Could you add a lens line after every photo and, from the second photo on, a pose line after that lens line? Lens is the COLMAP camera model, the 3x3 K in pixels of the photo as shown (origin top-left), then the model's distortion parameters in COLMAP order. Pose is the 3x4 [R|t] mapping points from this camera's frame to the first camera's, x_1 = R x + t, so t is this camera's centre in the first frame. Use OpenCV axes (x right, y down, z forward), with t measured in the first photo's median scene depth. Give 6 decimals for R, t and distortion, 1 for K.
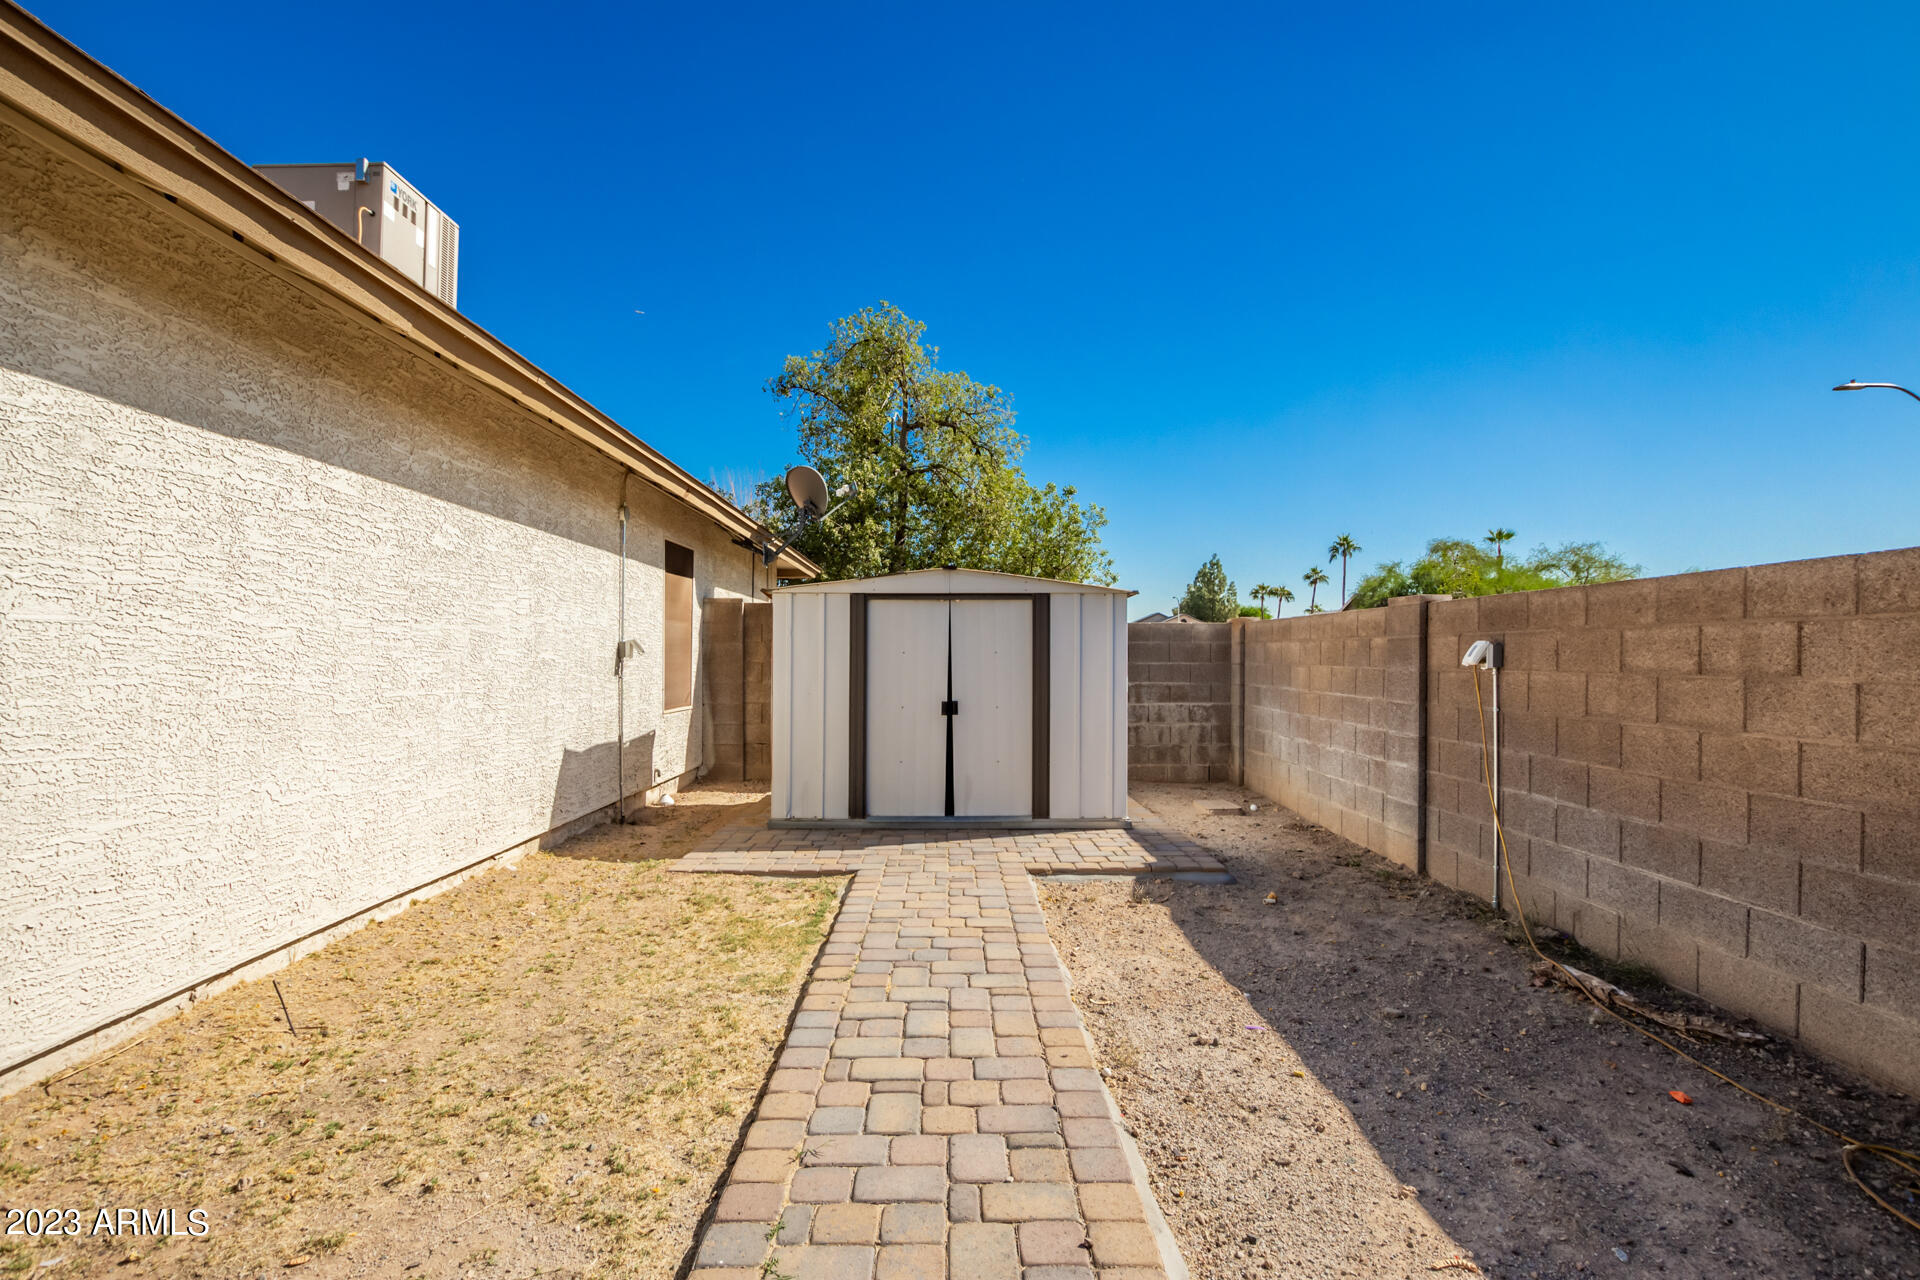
lens RADIAL K [[902.3, 0, 962.4], [0, 902.3, 646.8], [0, 0, 1]] dist [-0.026485, -0.000002]
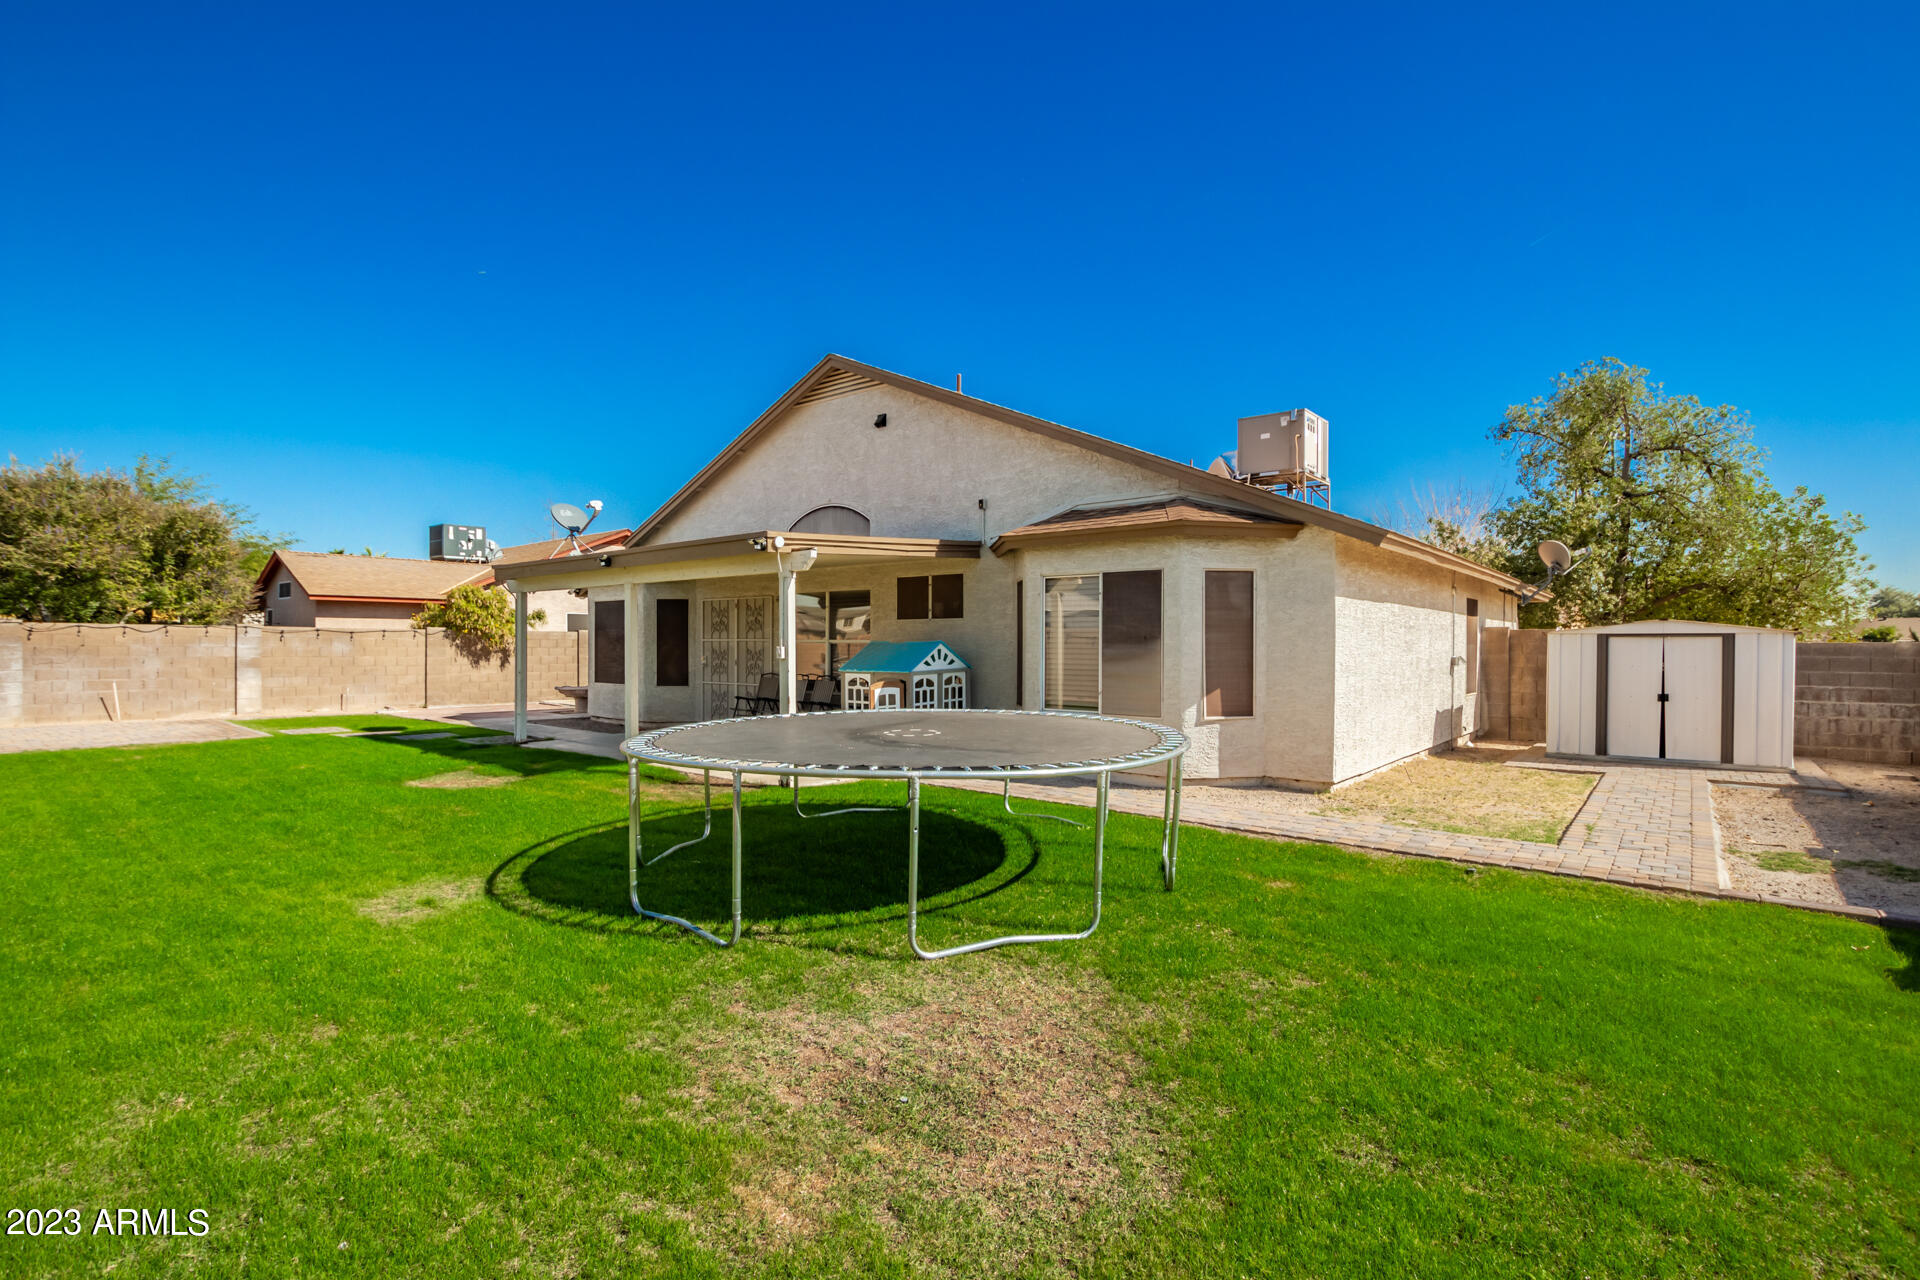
lens RADIAL K [[902.3, 0, 962.4], [0, 902.3, 646.8], [0, 0, 1]] dist [-0.026485, -0.000002]
pose [[0.763601, 0.003686, -0.645677, 0.041935], [0.004273, 0.999933, 0.010761, -0.040064], [0.645674, -0.010976, 0.763534, -0.853835]]
